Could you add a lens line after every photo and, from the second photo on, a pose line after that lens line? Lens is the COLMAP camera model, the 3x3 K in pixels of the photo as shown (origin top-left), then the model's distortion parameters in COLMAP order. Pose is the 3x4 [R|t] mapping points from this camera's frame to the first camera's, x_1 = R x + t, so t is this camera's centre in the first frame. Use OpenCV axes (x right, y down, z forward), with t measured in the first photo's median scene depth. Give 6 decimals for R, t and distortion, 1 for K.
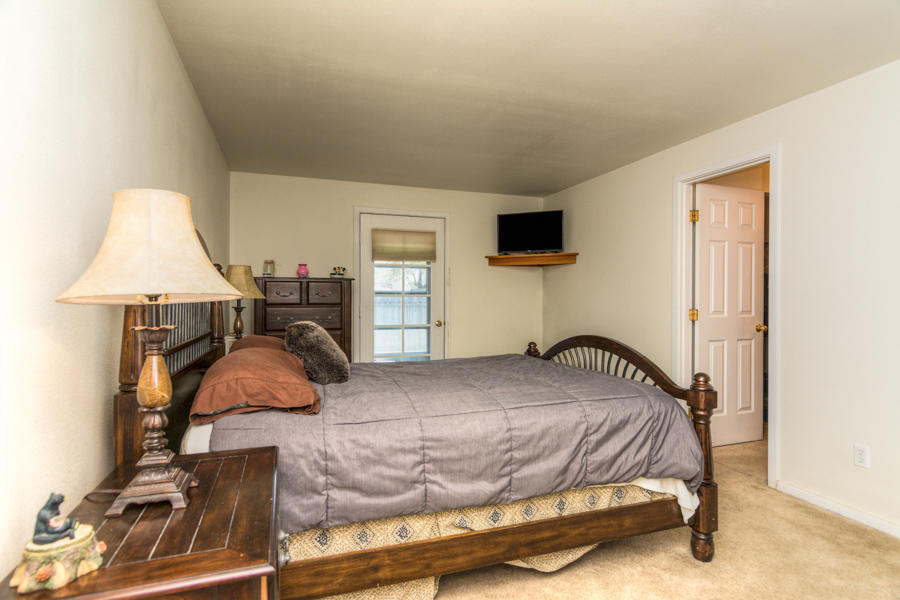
lens RADIAL K [[472.2, 0, 450.0], [0, 472.2, 300.0], [0, 0, 1]] dist [-0.000896, -0.000002]
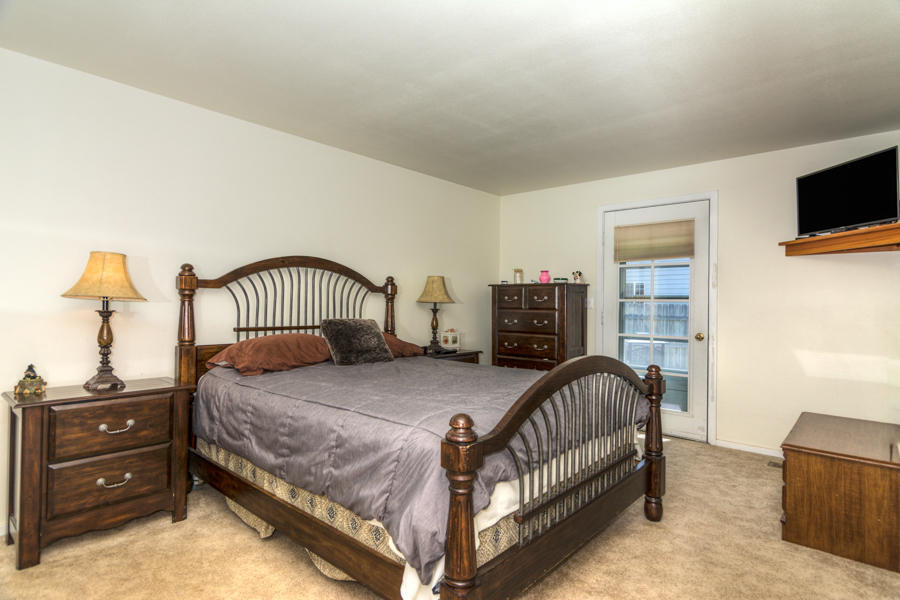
lens RADIAL K [[472.2, 0, 450.0], [0, 472.2, 300.0], [0, 0, 1]] dist [-0.000896, -0.000002]
pose [[0.488653, 0.002013, -0.872476, 0.472611], [-0.010328, 0.999941, -0.003477, -0.003686], [0.872417, 0.010710, 0.488645, 0.280545]]
